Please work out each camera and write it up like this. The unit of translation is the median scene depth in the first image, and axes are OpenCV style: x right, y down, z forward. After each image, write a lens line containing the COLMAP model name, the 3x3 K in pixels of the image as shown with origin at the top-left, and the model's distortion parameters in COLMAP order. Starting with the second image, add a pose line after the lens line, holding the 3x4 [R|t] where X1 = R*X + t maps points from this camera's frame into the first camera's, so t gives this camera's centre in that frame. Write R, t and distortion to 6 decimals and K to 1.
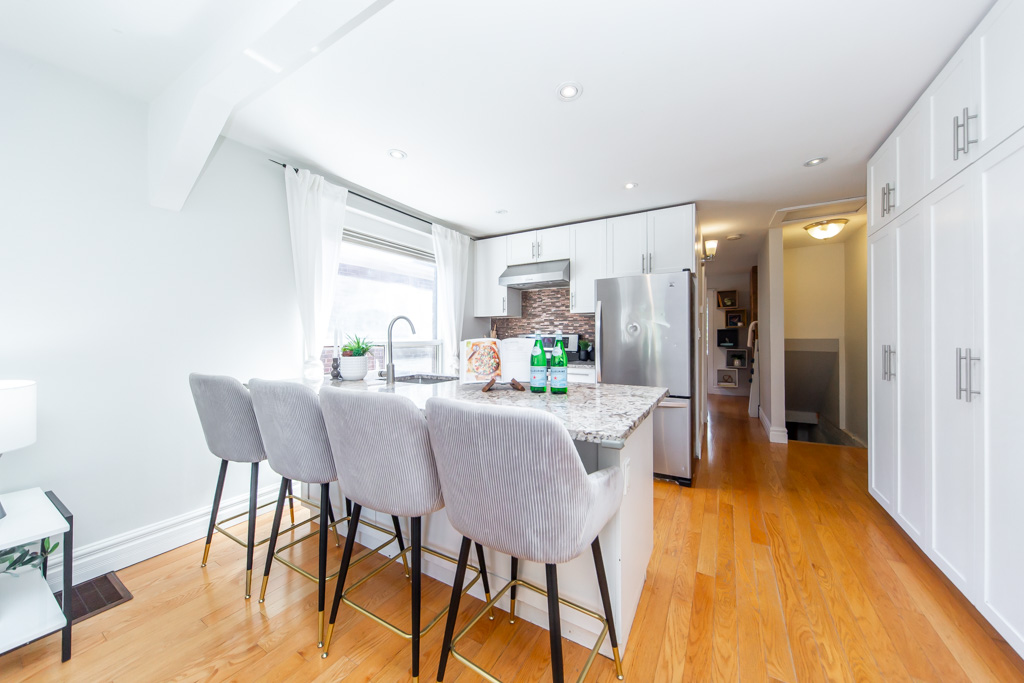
lens RADIAL K [[355.2, 0, 510.2], [0, 355.2, 337.0], [0, 0, 1]] dist [0.001997, -0.000002]
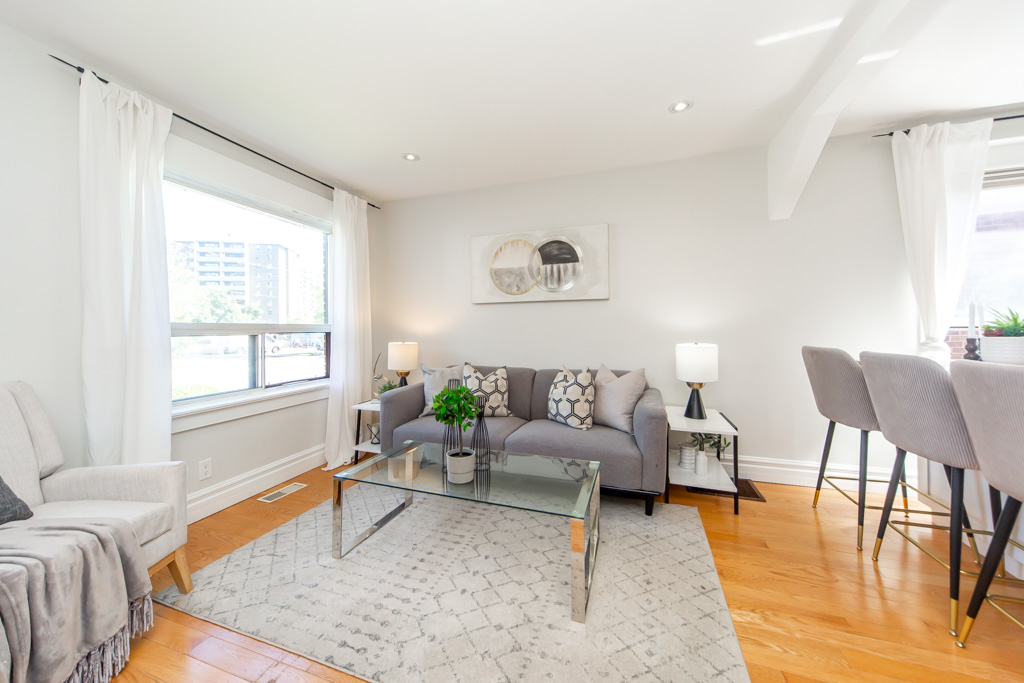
lens RADIAL K [[364.3, 0, 509.7], [0, 364.3, 330.7], [0, 0, 1]] dist [0.002083, -0.000132]
pose [[0.215225, 0.002293, -0.976562, 0.056891], [0.013785, 0.999890, 0.005386, 0.012004], [0.976467, -0.014621, 0.215170, -0.123396]]
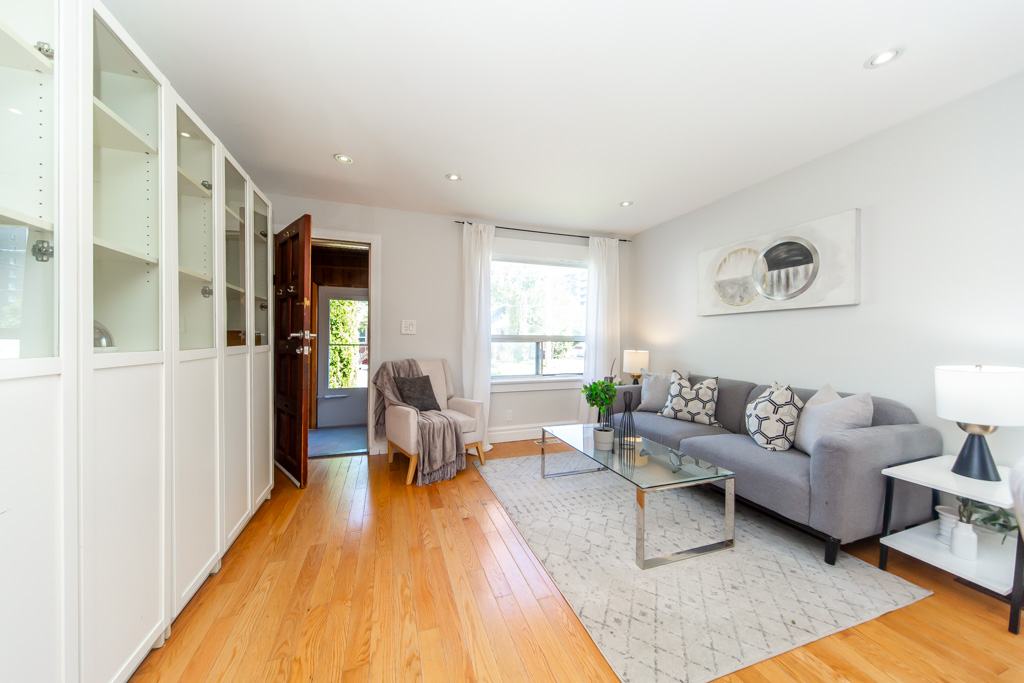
lens RADIAL K [[353.8, 0, 510.5], [0, 353.8, 341.6], [0, 0, 1]] dist [0.000383, 0.000048]
pose [[-0.634968, 0.001217, -0.772537, 0.171826], [-0.000448, 0.999998, 0.001944, 0.013340], [0.772538, 0.001581, -0.634967, 0.169449]]
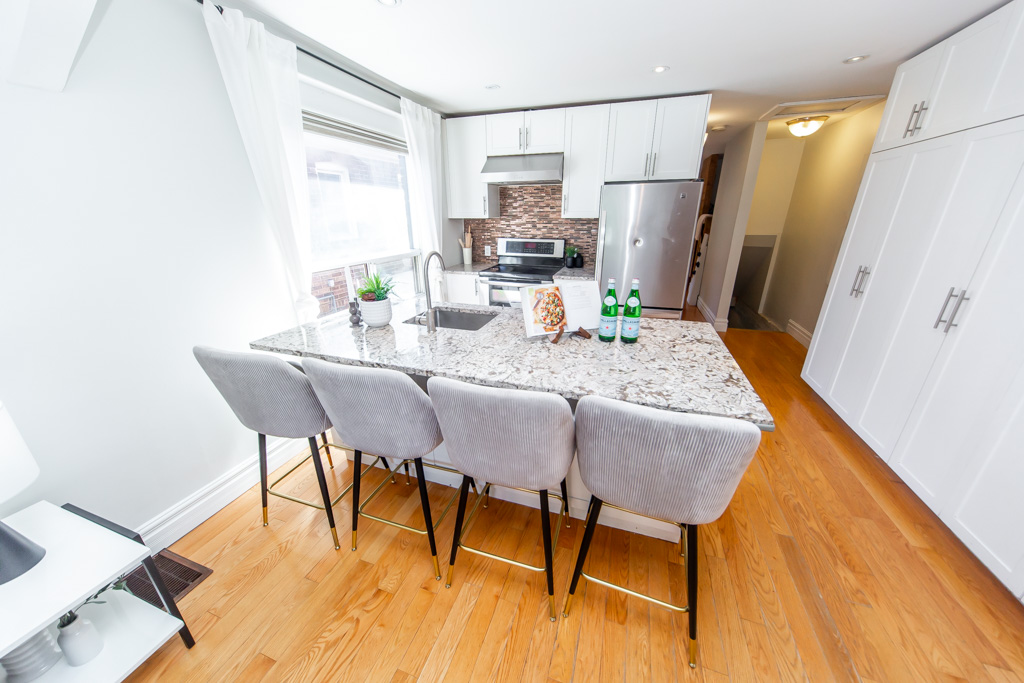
lens RADIAL K [[349.8, 0, 510.3], [0, 349.8, 344.0], [0, 0, 1]] dist [0.001259, 0.000109]
pose [[0.977283, -0.077721, 0.197175, -0.163460], [0.003367, 0.935910, 0.352224, -0.078167], [-0.211913, -0.343558, 0.914910, 0.064562]]
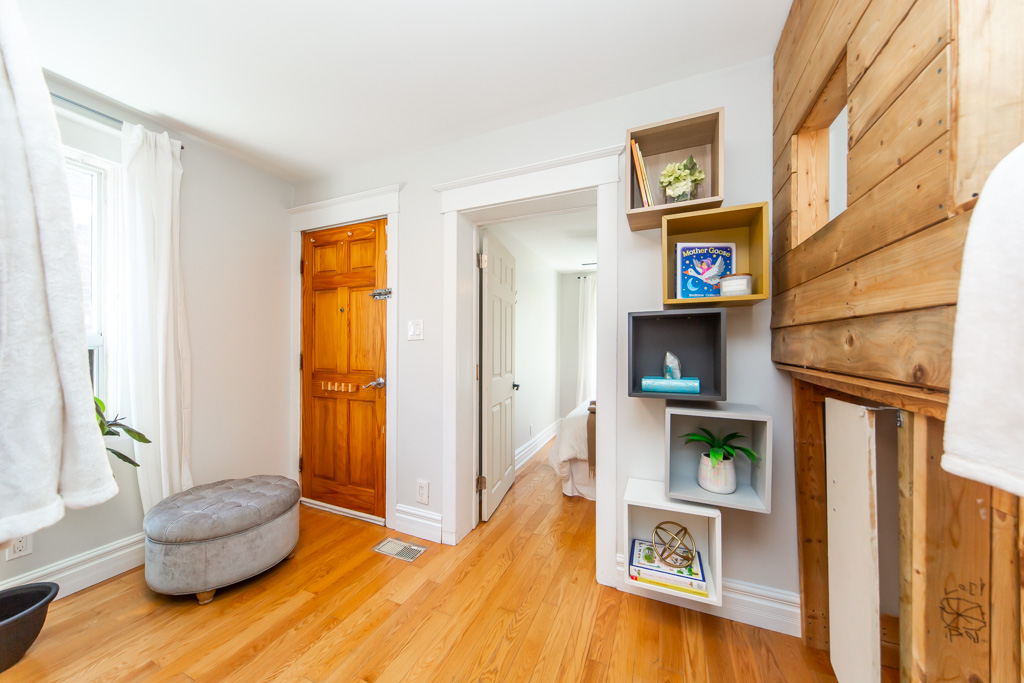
lens RADIAL K [[355.2, 0, 510.2], [0, 355.2, 337.0], [0, 0, 1]] dist [0.001997, -0.000002]
pose [[0.991035, 0.017435, 0.132463, 0.876046], [-0.014526, 0.999632, -0.022895, -0.002590], [-0.132814, 0.020766, 0.990923, 1.444629]]
